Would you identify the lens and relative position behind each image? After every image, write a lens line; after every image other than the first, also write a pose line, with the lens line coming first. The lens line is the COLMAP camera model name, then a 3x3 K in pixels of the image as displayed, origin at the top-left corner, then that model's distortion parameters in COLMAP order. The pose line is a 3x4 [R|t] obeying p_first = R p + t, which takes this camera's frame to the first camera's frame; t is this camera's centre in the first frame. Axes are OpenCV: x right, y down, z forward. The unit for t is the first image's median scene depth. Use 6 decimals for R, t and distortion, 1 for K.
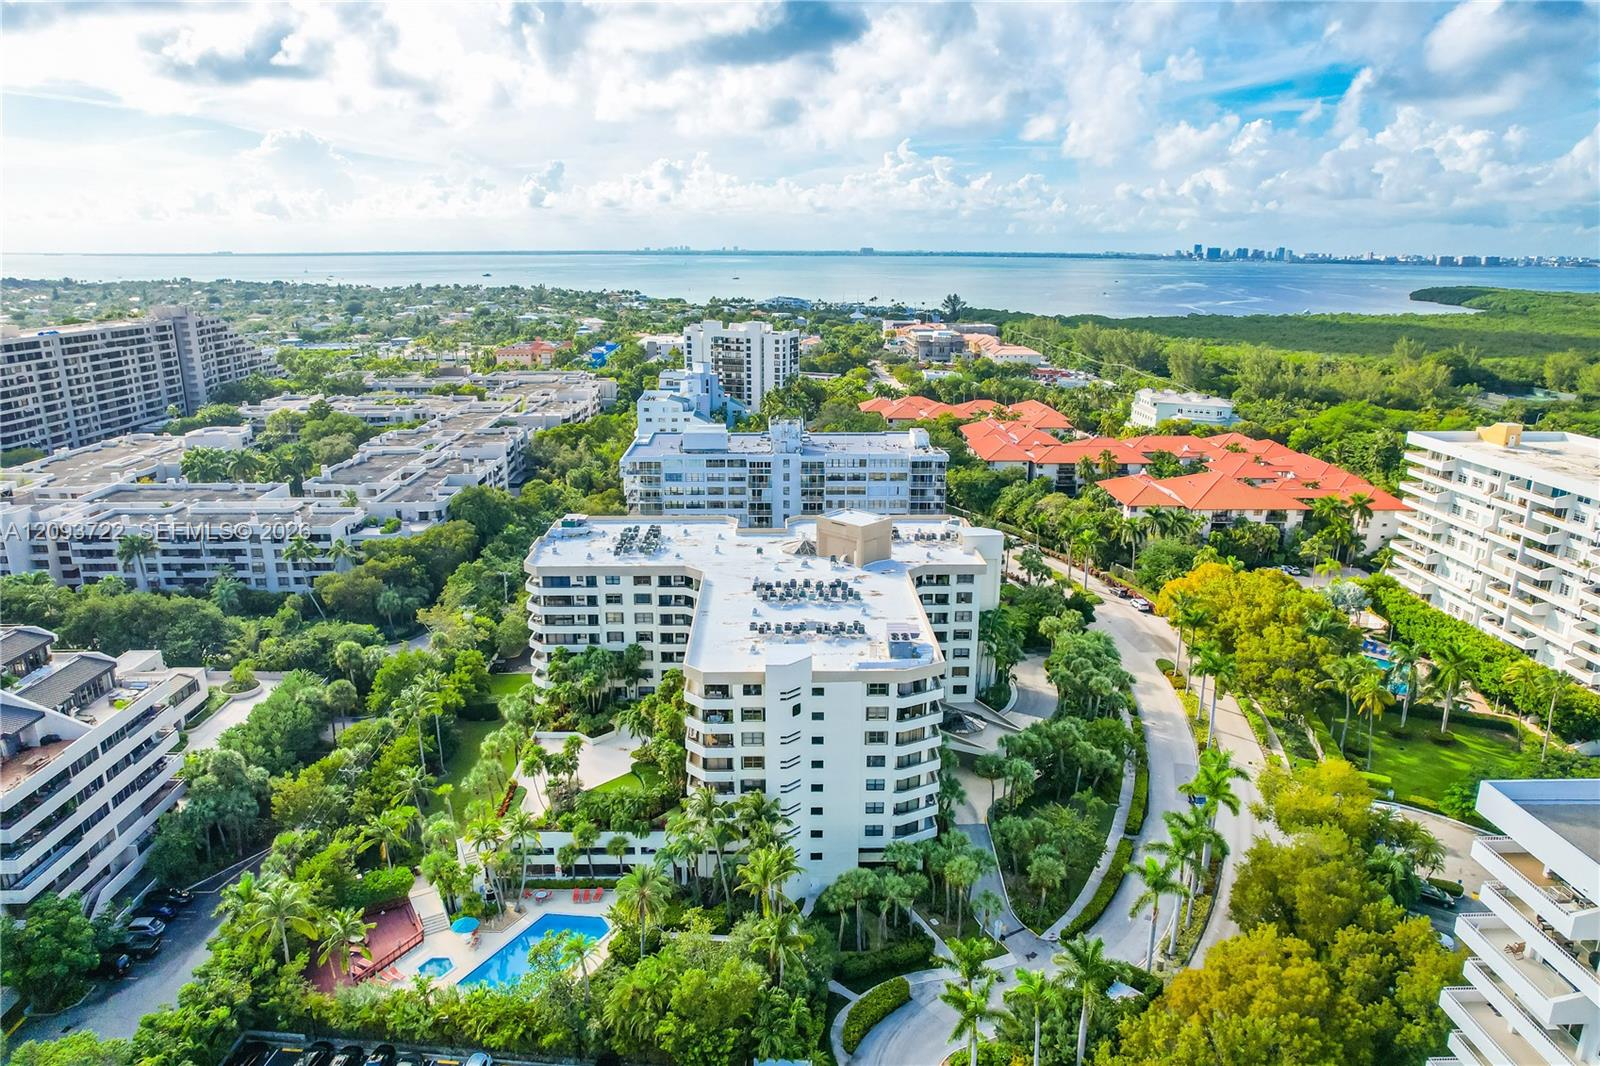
lens RADIAL K [[1031.5, 0, 800.0], [0, 1031.5, 533.0], [0, 0, 1]] dist [-0.097925, 0.088754]
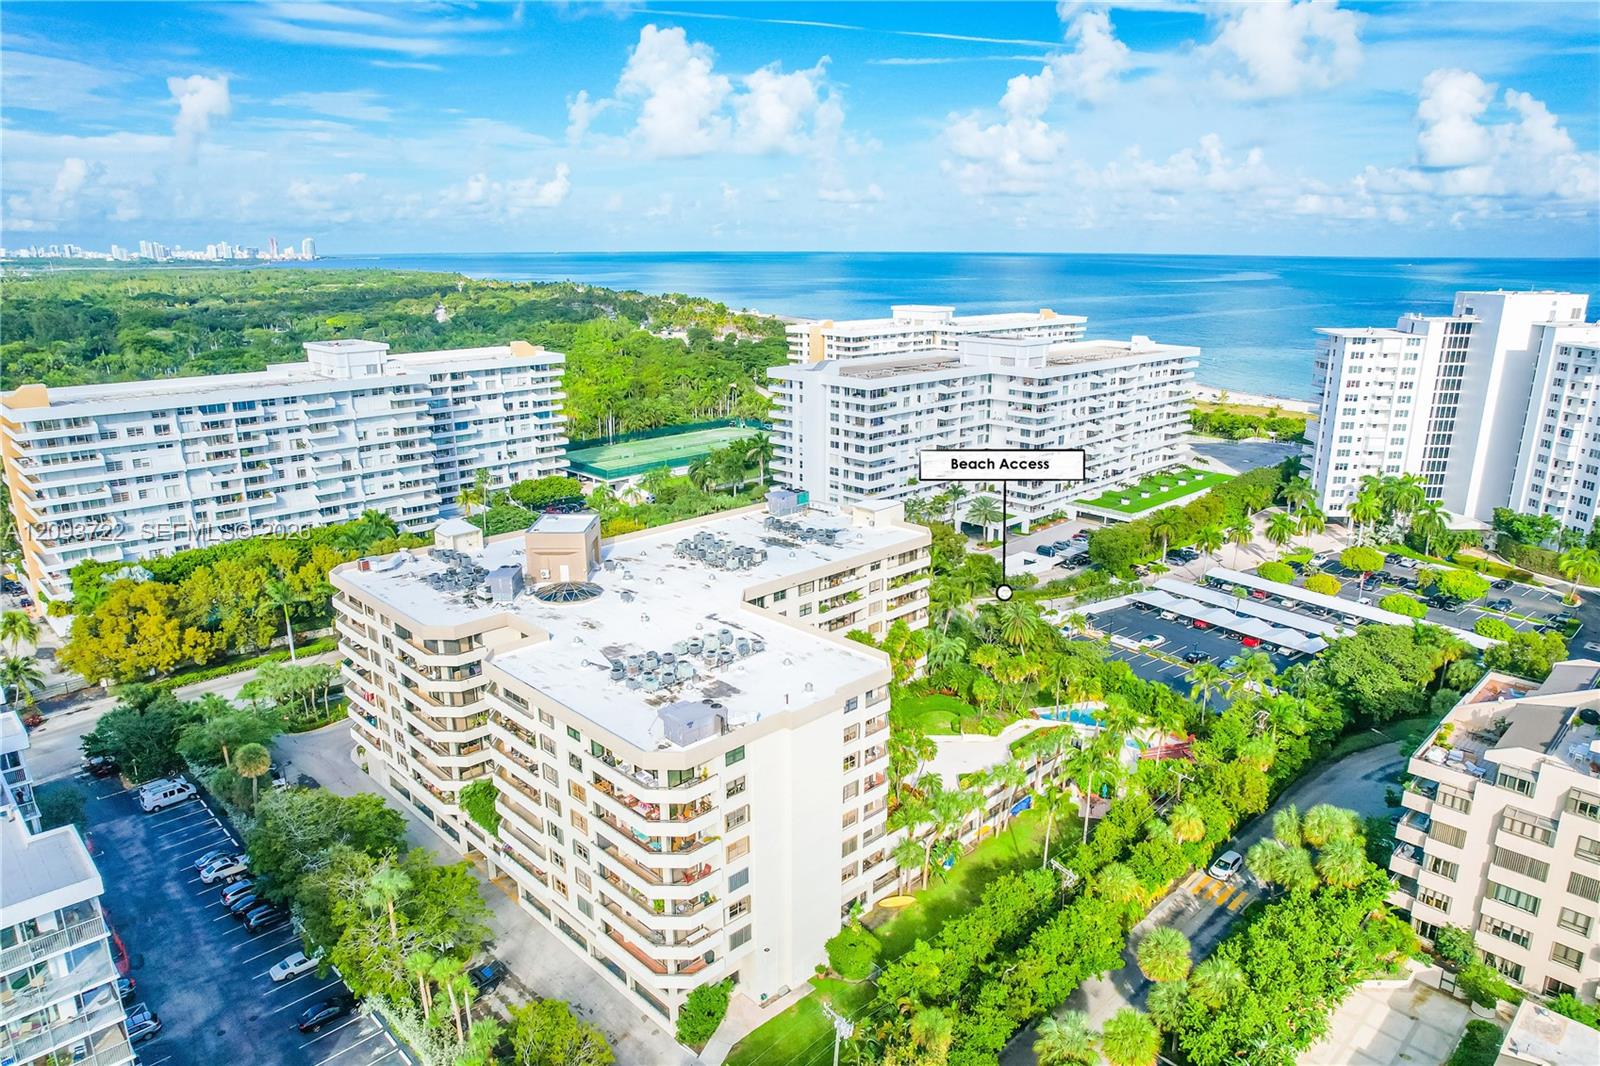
lens RADIAL K [[1031.5, 0, 800.0], [0, 1031.5, 533.0], [0, 0, 1]] dist [-0.097925, 0.088754]
pose [[-0.680958, -0.200836, 0.704245, -0.469190], [0.191665, 0.879263, 0.436075, -0.236544], [-0.706796, 0.431928, -0.560248, 0.962152]]
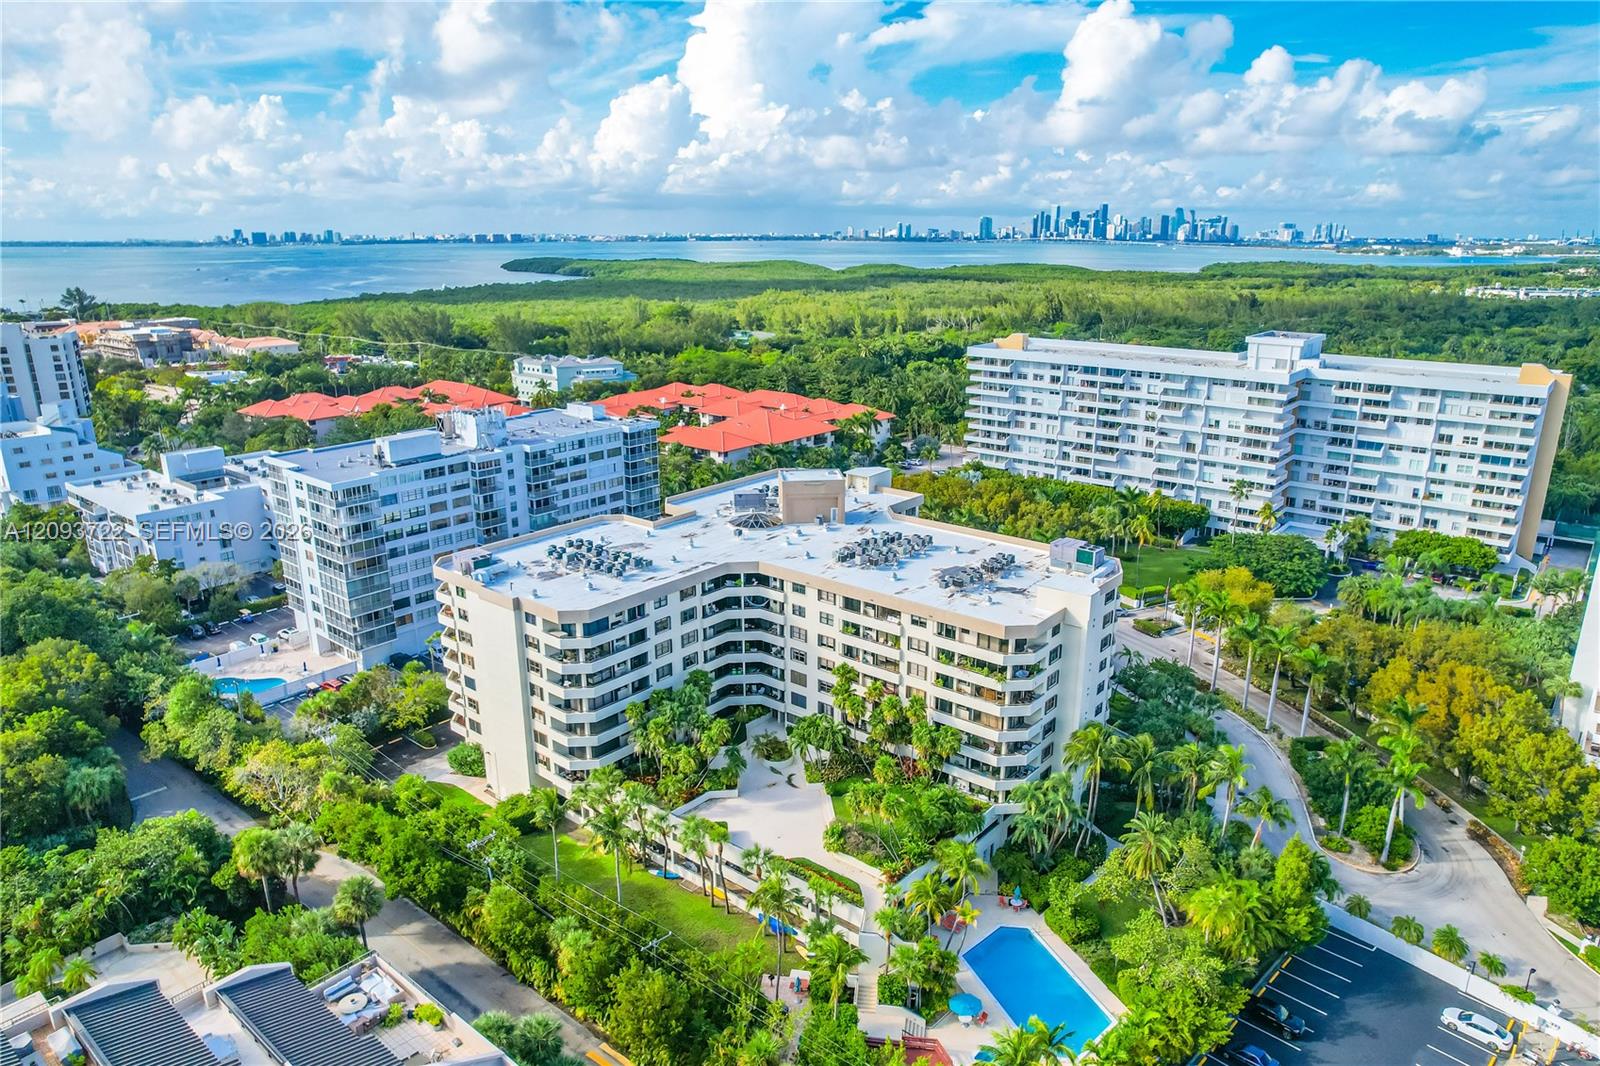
lens RADIAL K [[1031.5, 0, 800.0], [0, 1031.5, 533.0], [0, 0, 1]] dist [-0.097925, 0.088754]
pose [[0.657891, -0.216341, 0.721371, -0.471760], [0.204669, 0.973162, 0.105196, -0.047206], [-0.724769, 0.078435, 0.684513, 0.264101]]
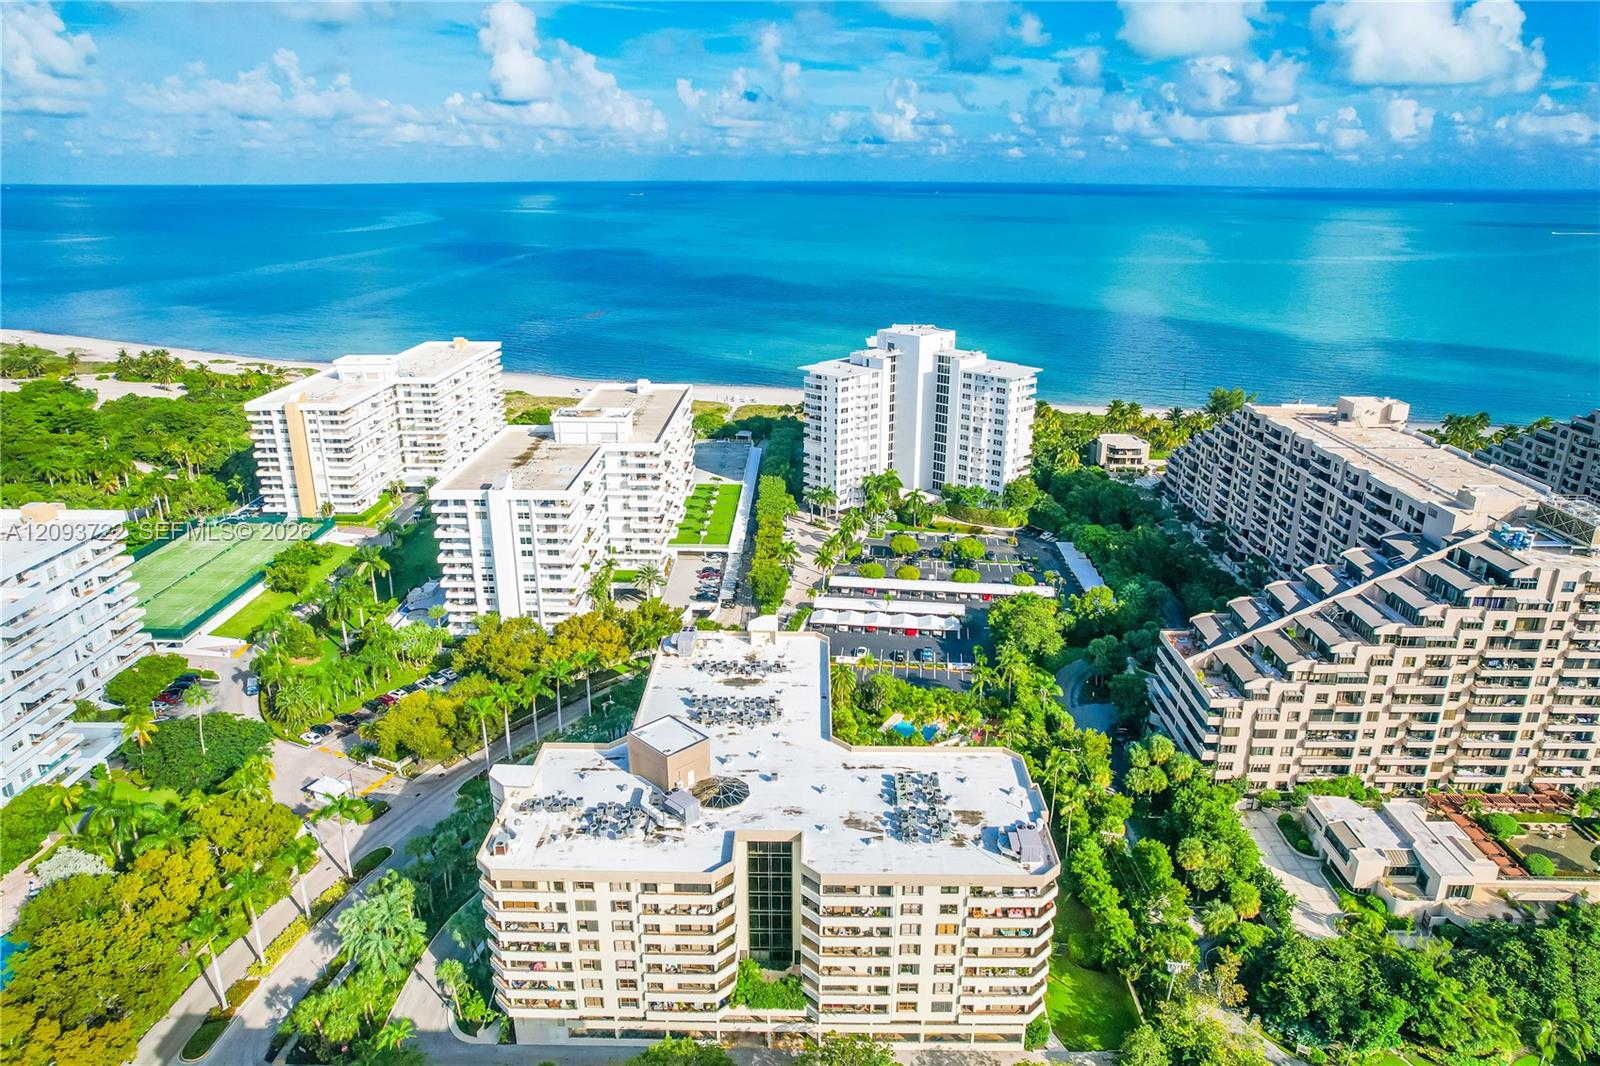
lens RADIAL K [[1031.5, 0, 800.0], [0, 1031.5, 533.0], [0, 0, 1]] dist [-0.097925, 0.088754]
pose [[-0.998928, -0.017682, 0.042785, -0.068037], [0.009485, 0.826417, 0.562979, -0.481568], [-0.045313, 0.562781, -0.825363, 1.184824]]
